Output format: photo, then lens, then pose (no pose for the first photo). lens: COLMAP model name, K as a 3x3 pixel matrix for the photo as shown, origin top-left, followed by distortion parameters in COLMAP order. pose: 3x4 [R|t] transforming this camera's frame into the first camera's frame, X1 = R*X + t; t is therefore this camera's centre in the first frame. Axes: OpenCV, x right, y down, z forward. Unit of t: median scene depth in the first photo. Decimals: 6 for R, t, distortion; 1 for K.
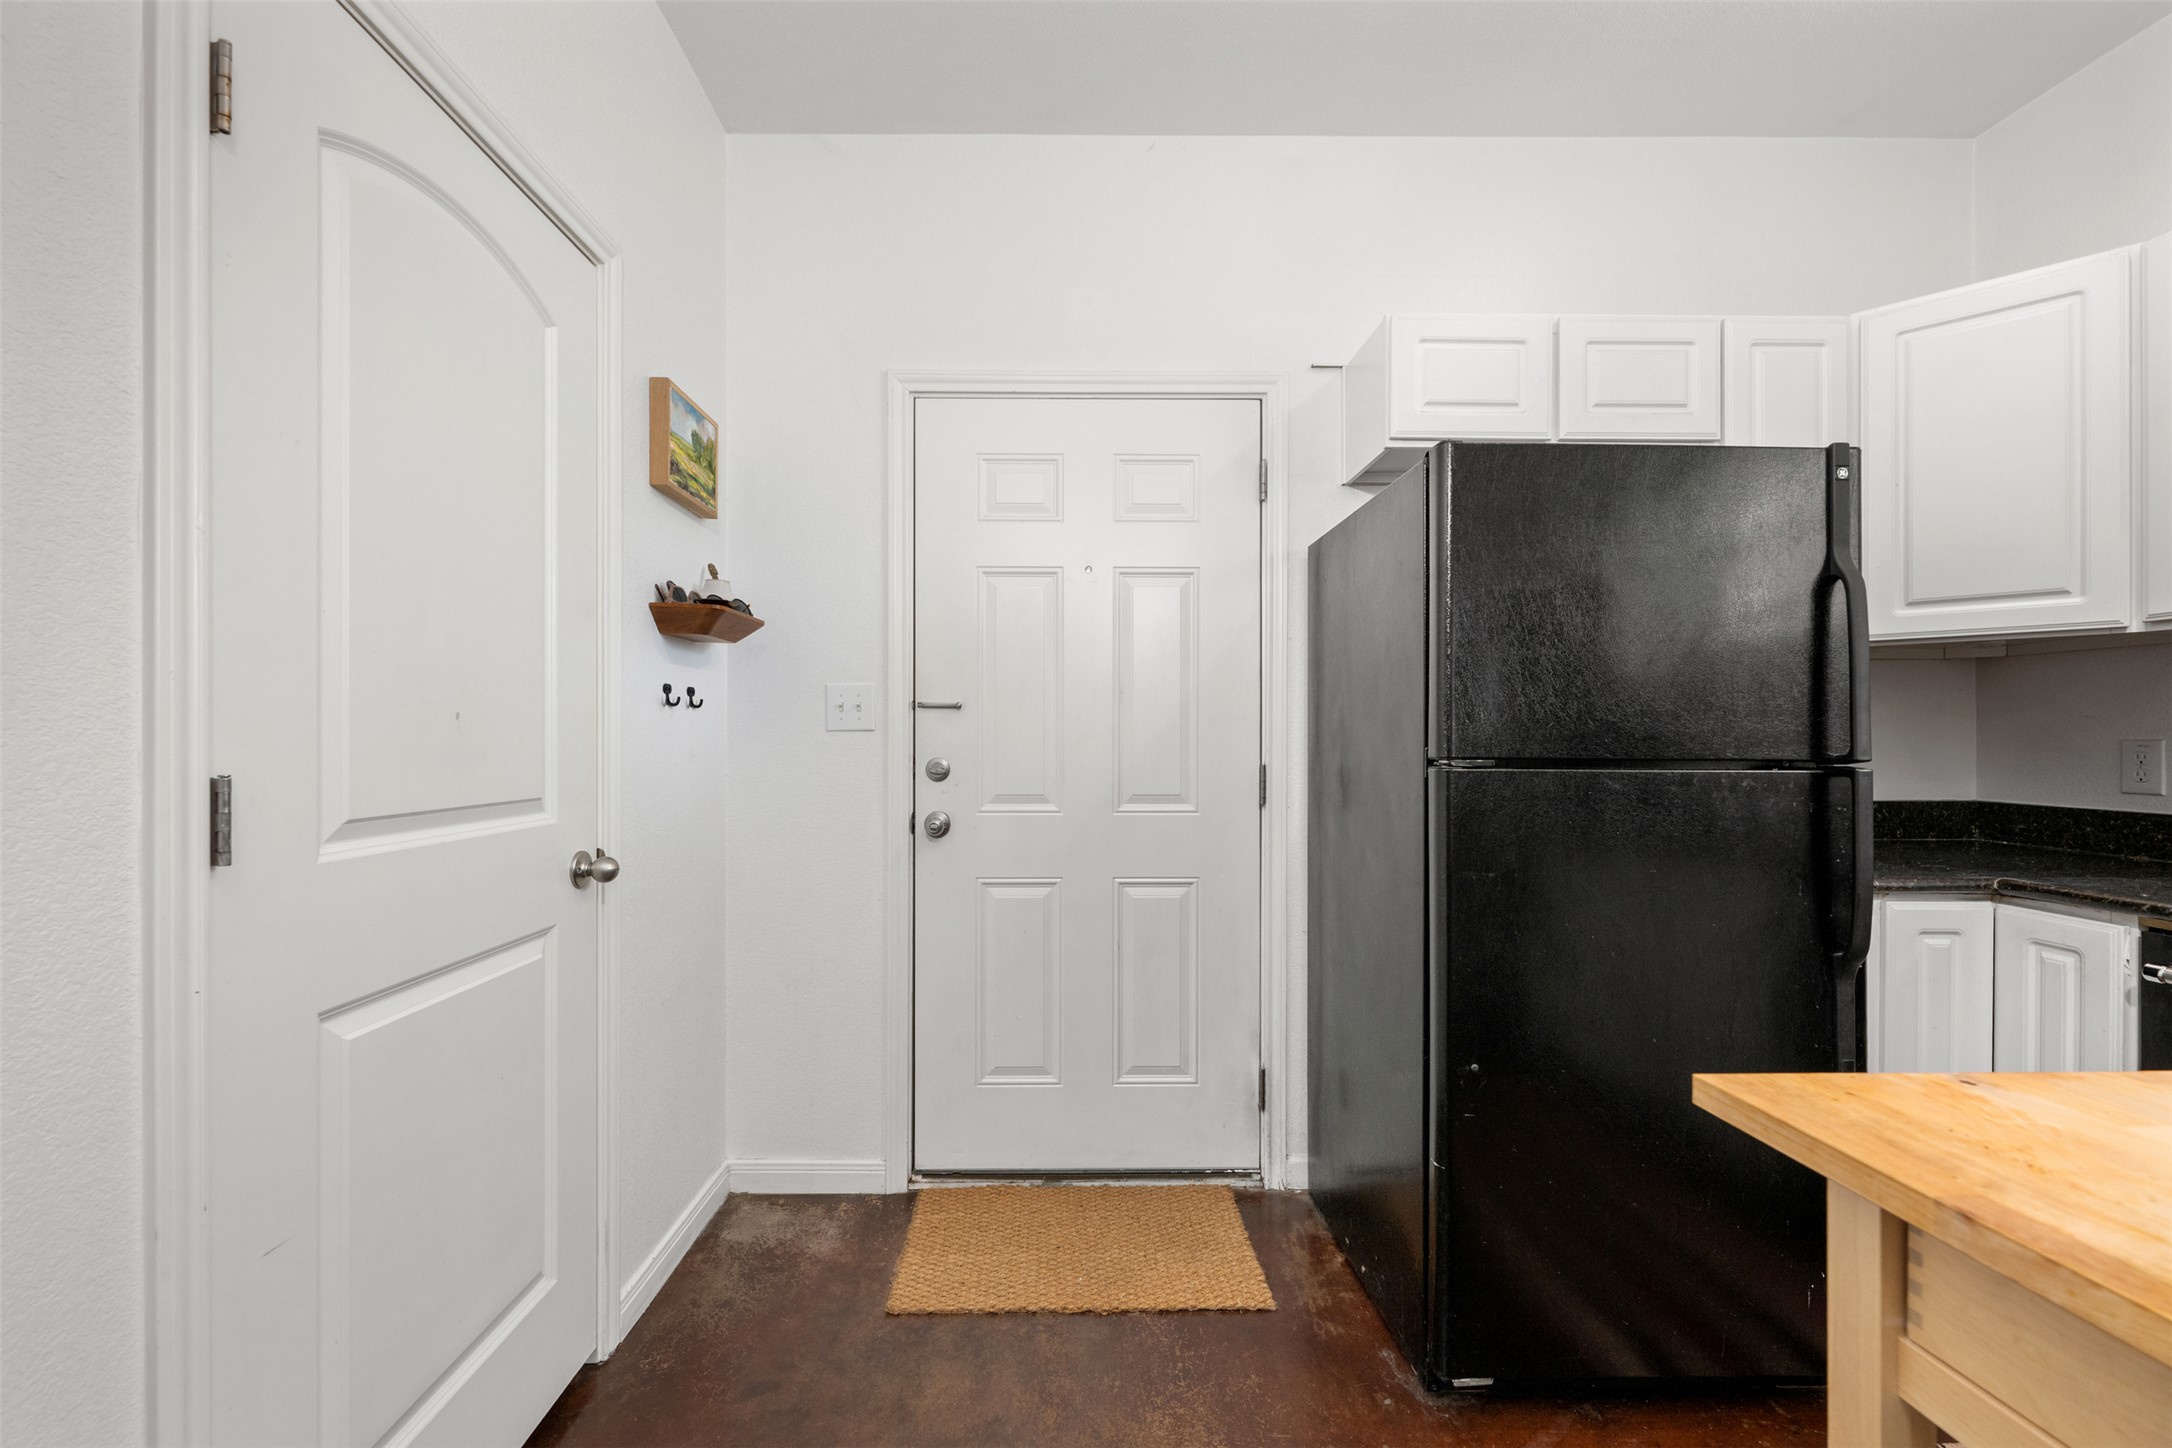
lens RADIAL K [[860.4, 0, 1069.2], [0, 860.4, 736.1], [0, 0, 1]] dist [-0.002535, 0.000438]
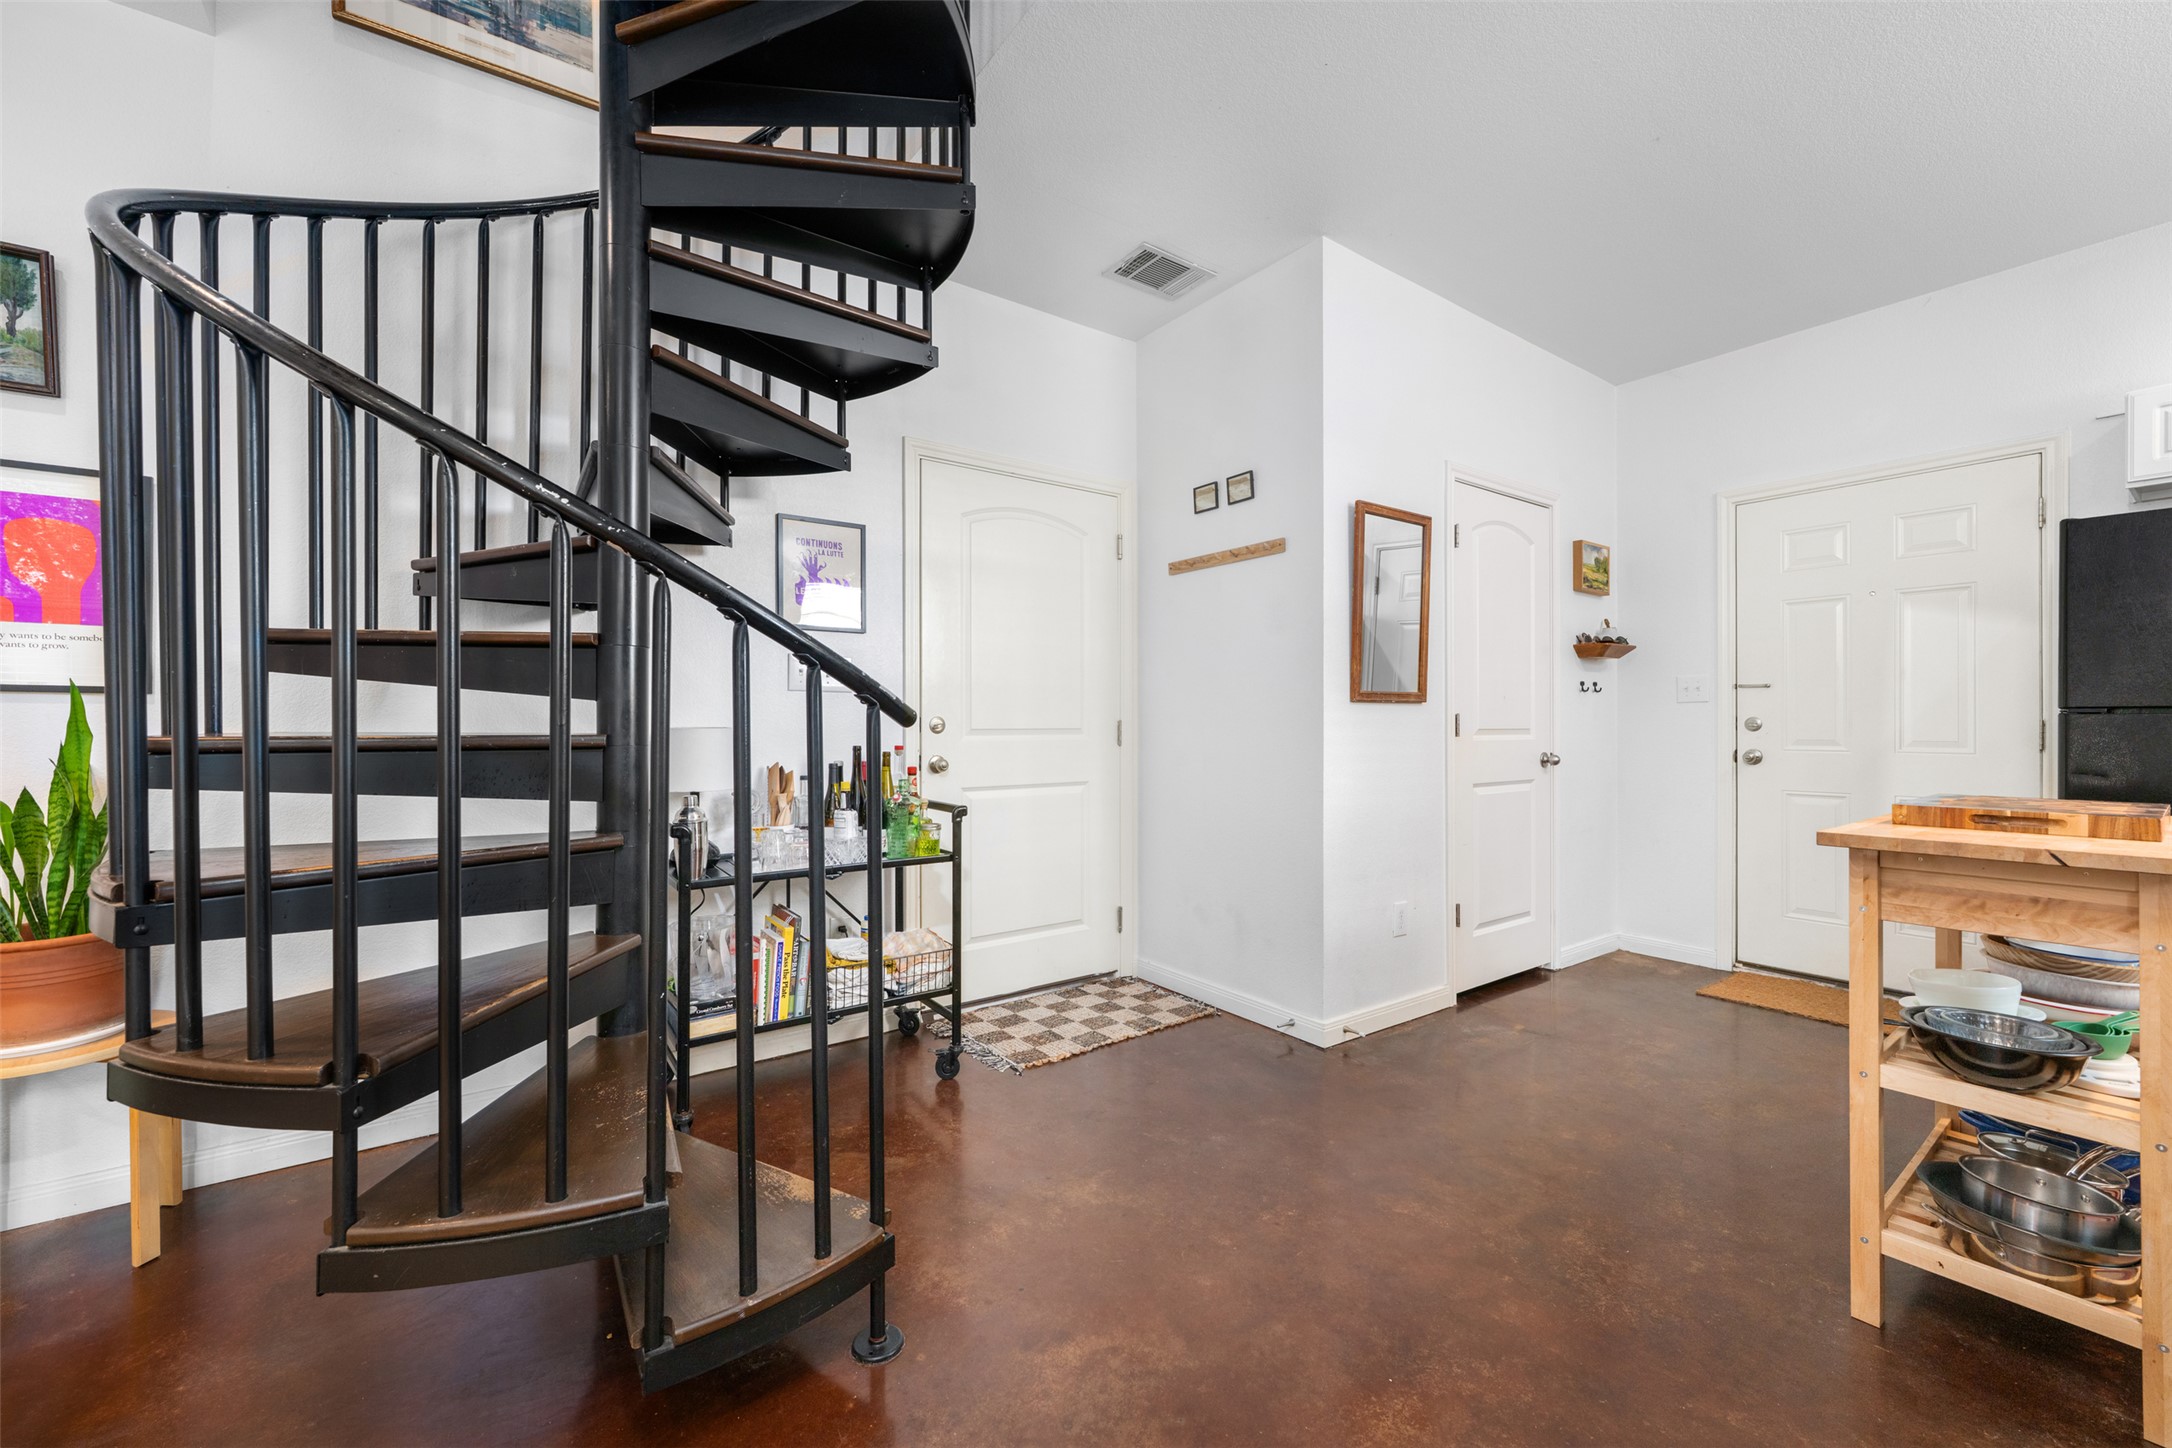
lens RADIAL K [[860.4, 0, 1074.9], [0, 860.4, 726.5], [0, 0, 1]] dist [-0.002535, 0.000438]
pose [[0.550785, -0.000506, -0.834647, 0.581035], [0.004342, 0.999988, 0.002259, 0.038753], [0.834636, -0.004868, 0.550781, -1.150196]]
